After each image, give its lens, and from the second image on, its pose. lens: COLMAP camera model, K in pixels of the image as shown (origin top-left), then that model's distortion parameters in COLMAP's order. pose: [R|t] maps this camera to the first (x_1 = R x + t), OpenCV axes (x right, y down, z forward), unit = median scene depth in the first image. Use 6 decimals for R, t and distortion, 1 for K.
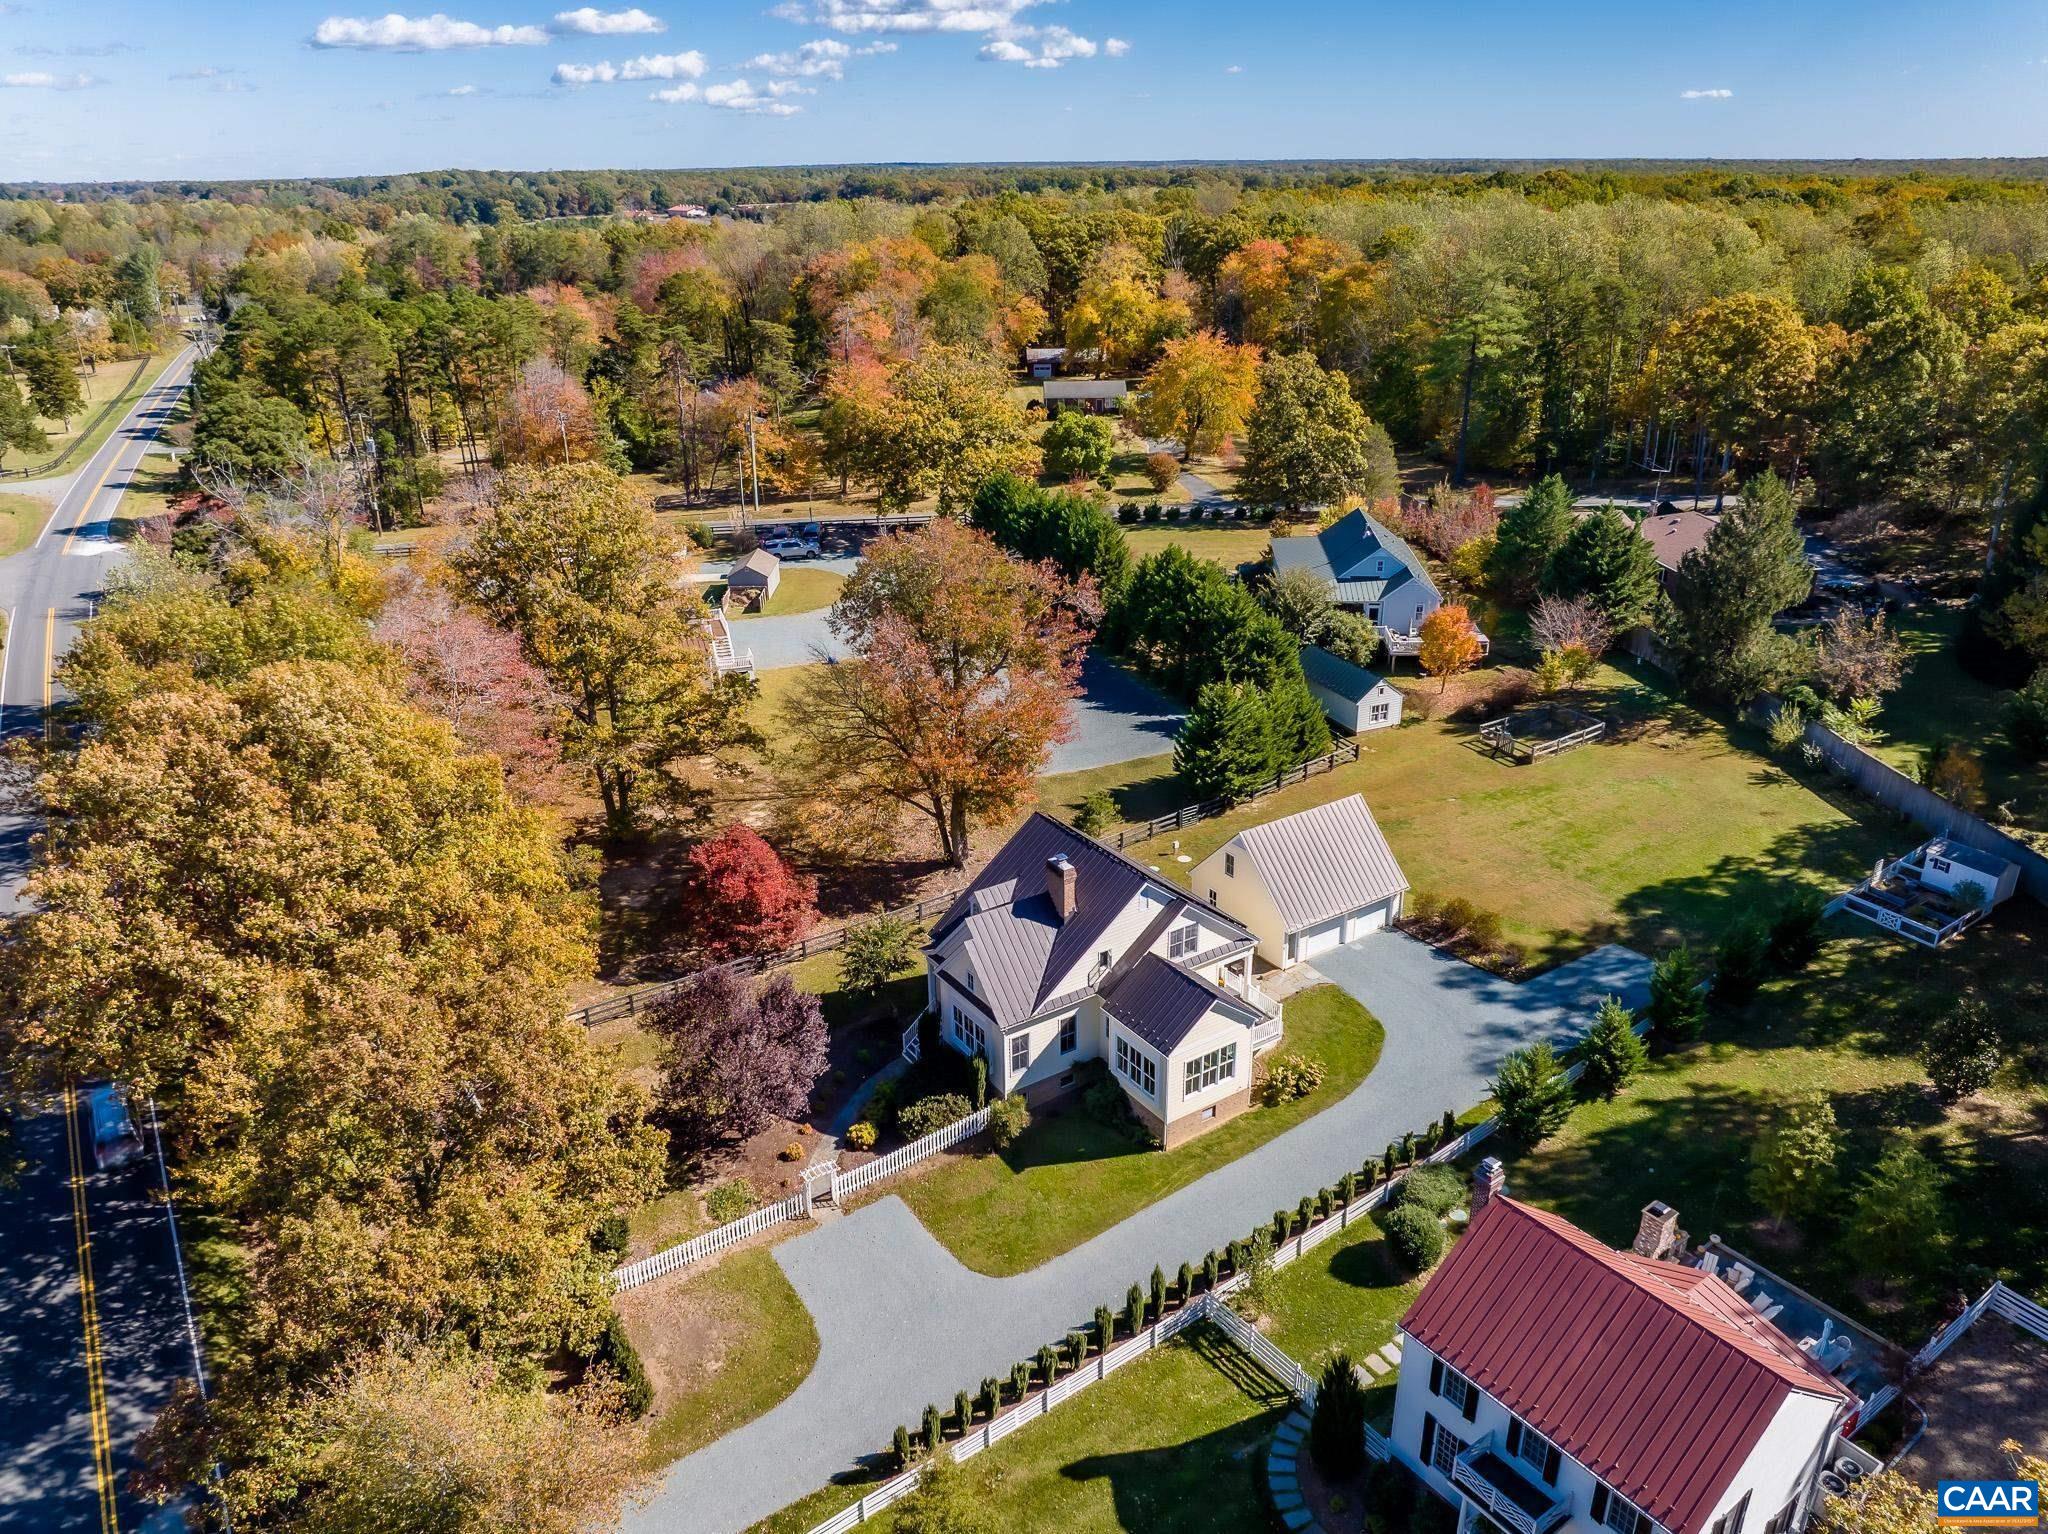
lens RADIAL K [[1446.0, 0, 1024.0], [0, 1446.0, 767.0], [0, 0, 1]] dist [-0.033616, 0.001767]
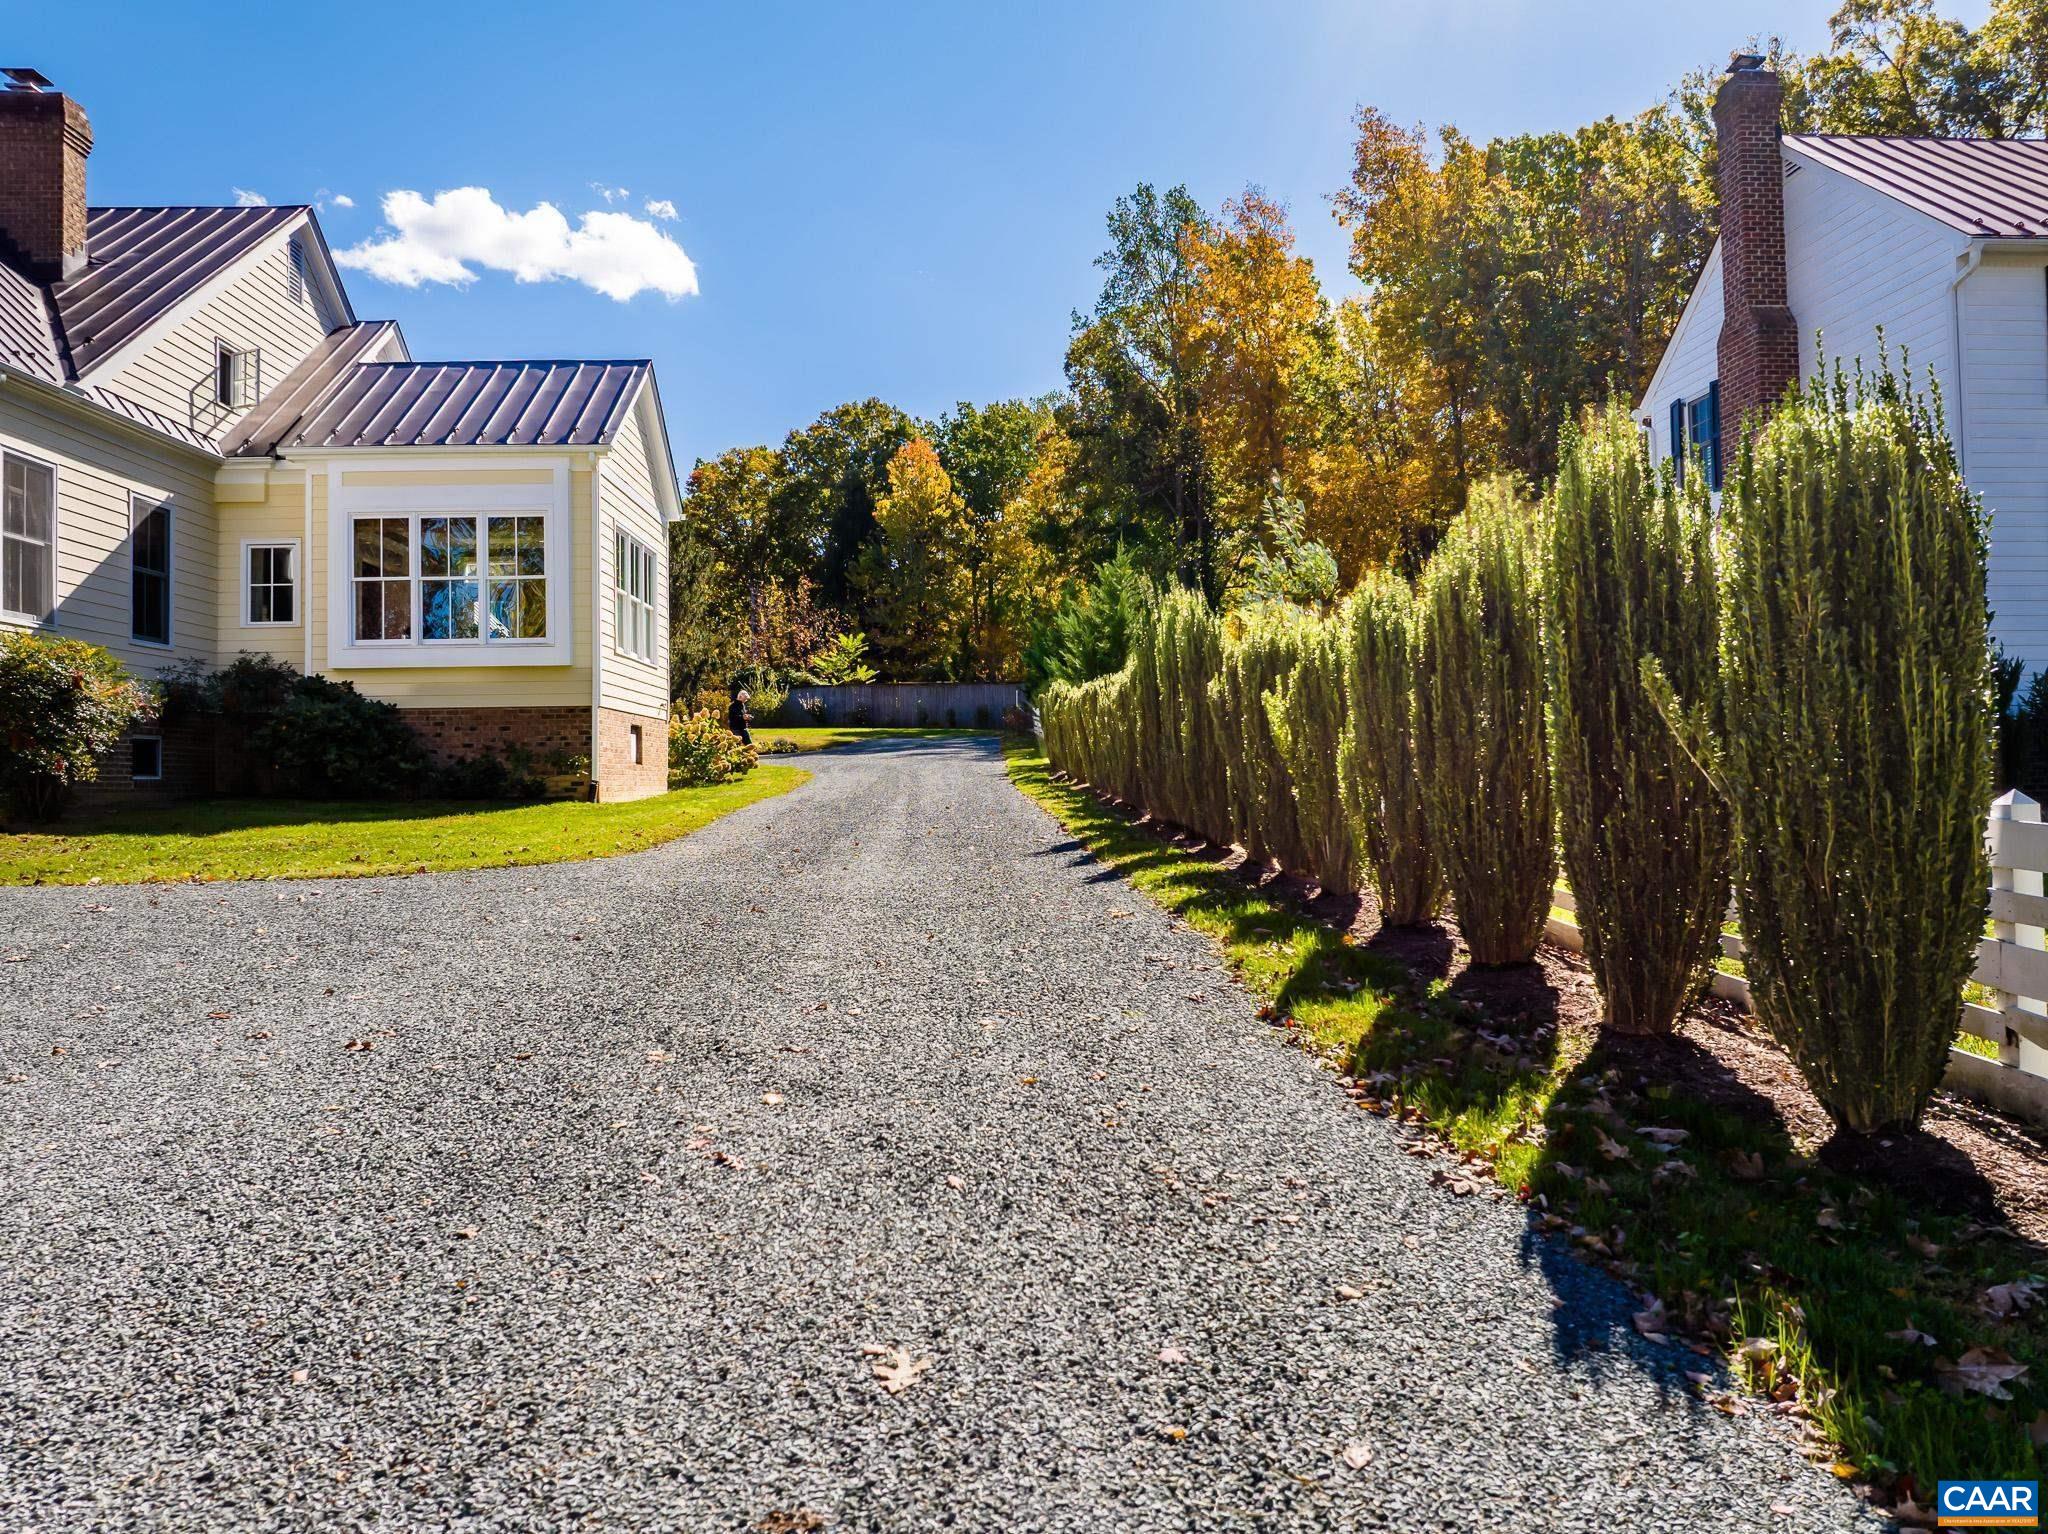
lens RADIAL K [[1455.6, 0, 1024.0], [0, 1455.6, 767.0], [0, 0, 1]] dist [-0.032420, 0.004334]
pose [[0.523790, 0.021992, 0.851563, -0.130872], [0.334335, 0.914146, -0.229255, 0.360546], [-0.783495, 0.404788, 0.471468, 0.752083]]
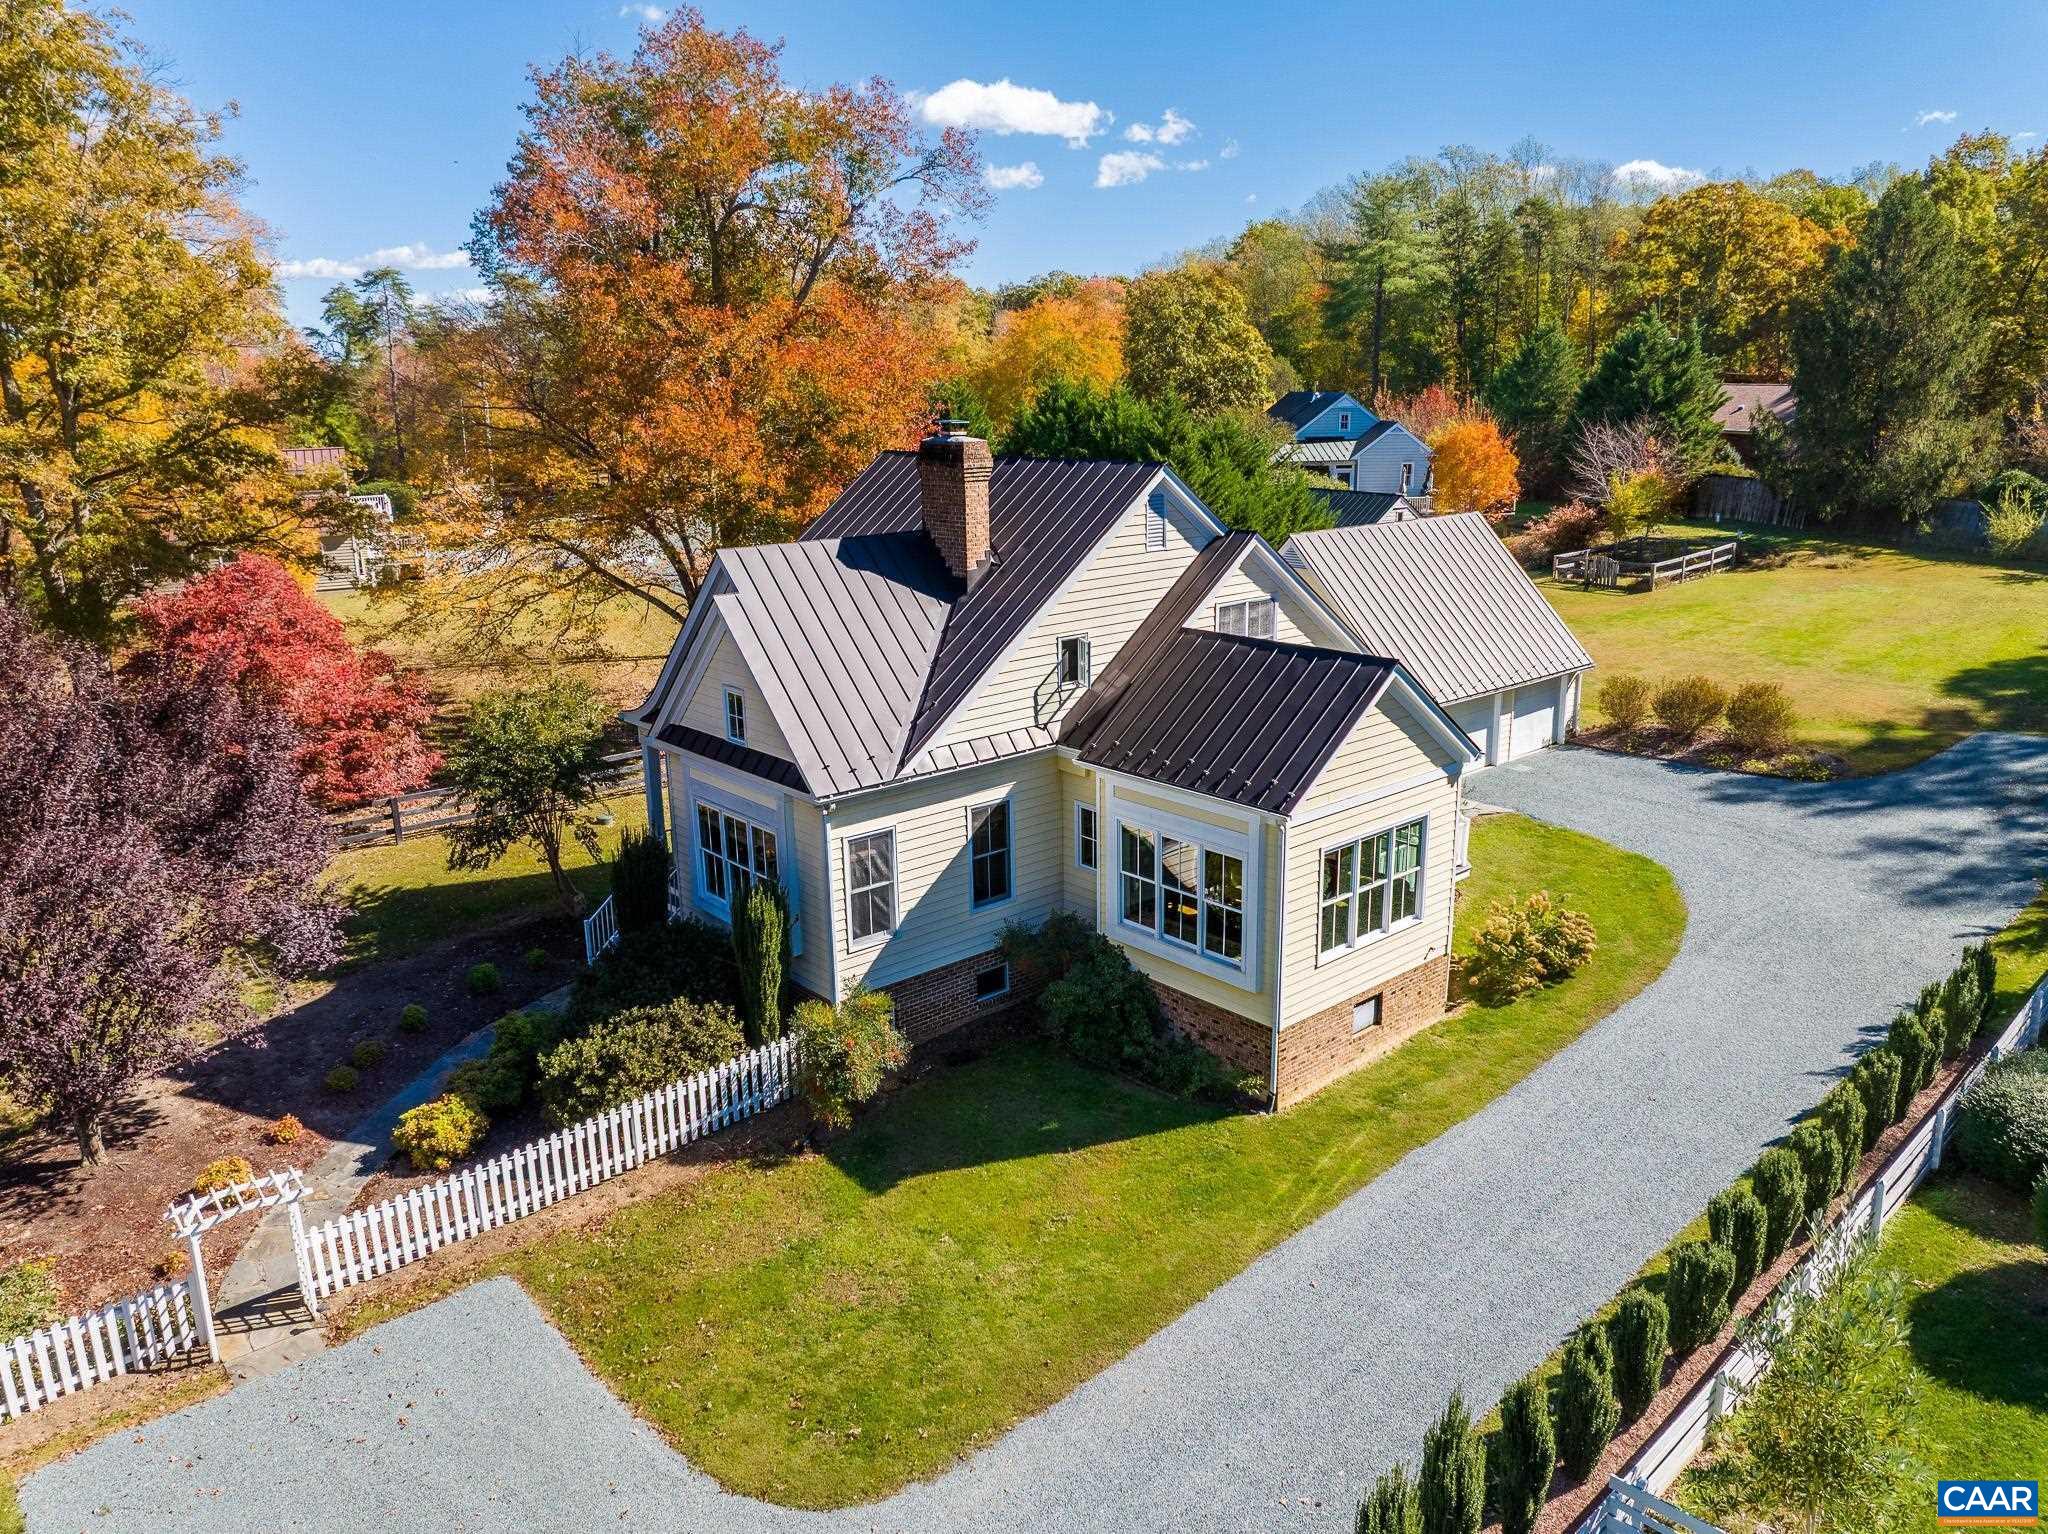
lens RADIAL K [[1459.5, 0, 1033.8], [0, 1459.5, 741.7], [0, 0, 1]] dist [-0.039268, 0.000415]
pose [[0.991187, -0.032730, 0.128365, -0.008439], [0.052332, 0.986925, -0.152447, 0.222358], [-0.121697, 0.157821, 0.979940, 0.615531]]
